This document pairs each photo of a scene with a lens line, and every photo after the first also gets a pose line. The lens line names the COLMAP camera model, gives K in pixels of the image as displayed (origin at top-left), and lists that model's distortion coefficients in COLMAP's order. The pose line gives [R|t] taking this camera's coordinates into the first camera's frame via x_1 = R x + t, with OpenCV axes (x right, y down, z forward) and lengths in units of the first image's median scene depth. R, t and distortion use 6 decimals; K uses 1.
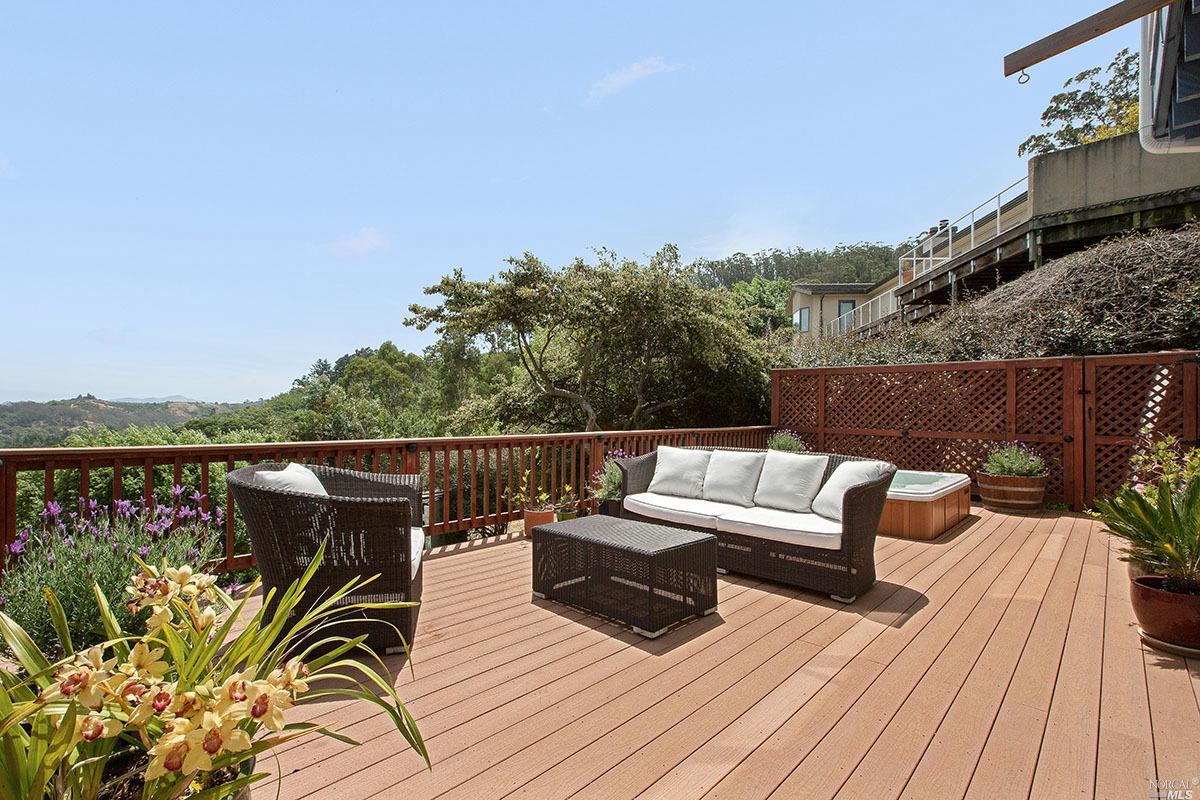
lens RADIAL K [[535.2, 0, 600.0], [0, 535.2, 400.0], [0, 0, 1]] dist [-0.002611, 0.000223]
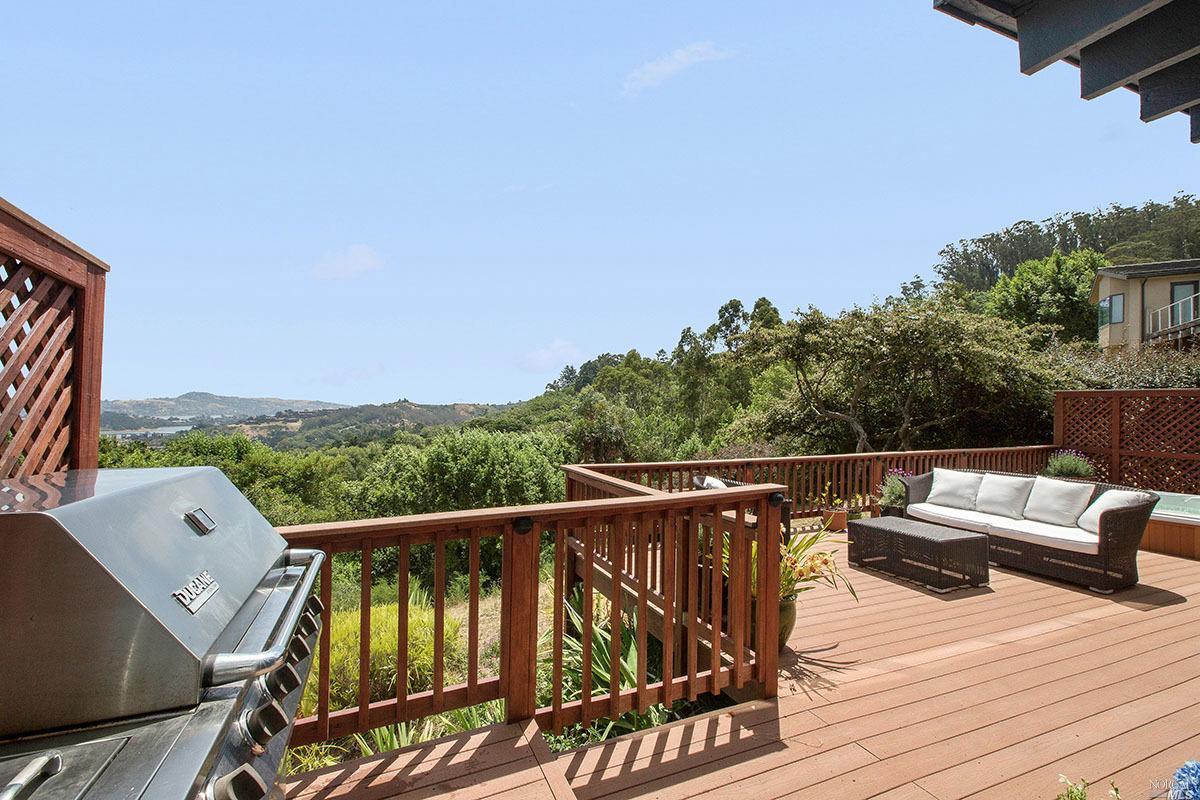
lens RADIAL K [[536.3, 0, 609.4], [0, 536.3, 408.4], [0, 0, 1]] dist [0.010213, 0.000877]
pose [[0.921022, -0.005558, -0.389471, -0.121616], [0.012305, 0.999814, 0.014833, -0.099192], [0.389316, -0.018454, 0.920919, -0.575491]]
